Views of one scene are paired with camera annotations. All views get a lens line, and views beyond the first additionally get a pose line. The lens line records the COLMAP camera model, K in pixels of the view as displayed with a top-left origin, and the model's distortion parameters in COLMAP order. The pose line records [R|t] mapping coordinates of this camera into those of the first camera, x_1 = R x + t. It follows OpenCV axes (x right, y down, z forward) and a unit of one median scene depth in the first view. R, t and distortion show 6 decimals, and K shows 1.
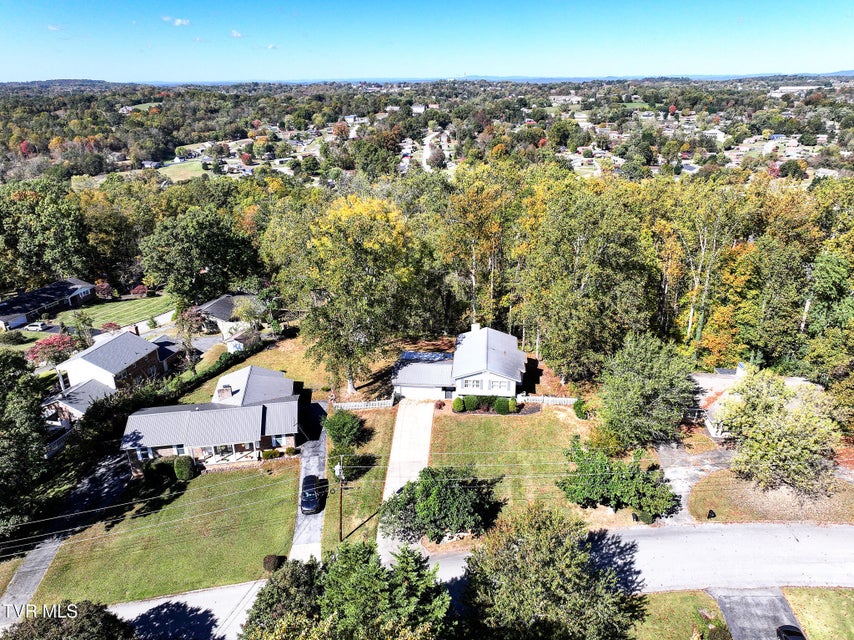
lens RADIAL K [[597.1, 0, 433.9], [0, 597.1, 316.7], [0, 0, 1]] dist [0.003871, 0.003184]
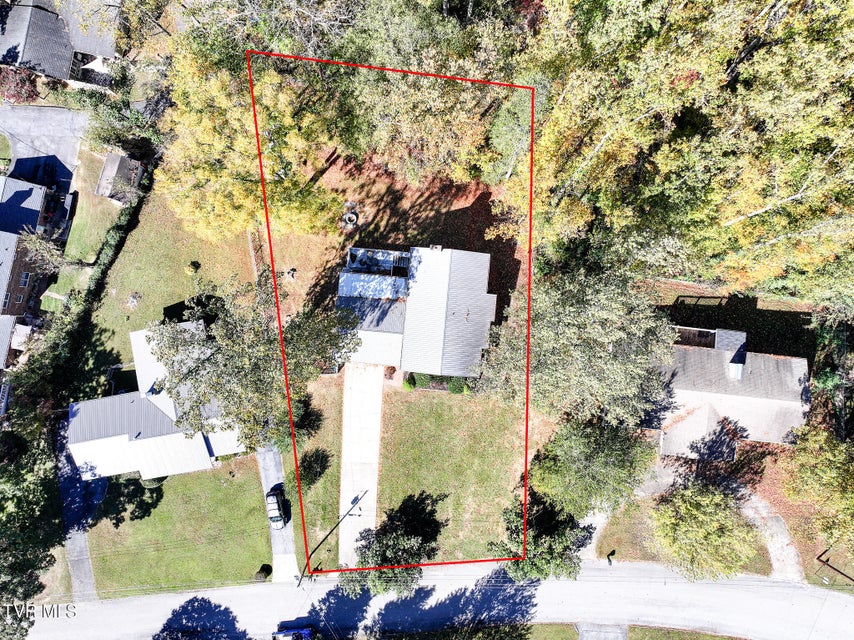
lens RADIAL K [[597.1, 0, 433.9], [0, 597.1, 316.7], [0, 0, 1]] dist [0.003871, 0.003184]
pose [[0.999982, -0.003716, -0.004788, 0.101062], [0.005852, 0.386407, 0.922310, -0.892034], [-0.001577, -0.922321, 0.386422, 0.896388]]
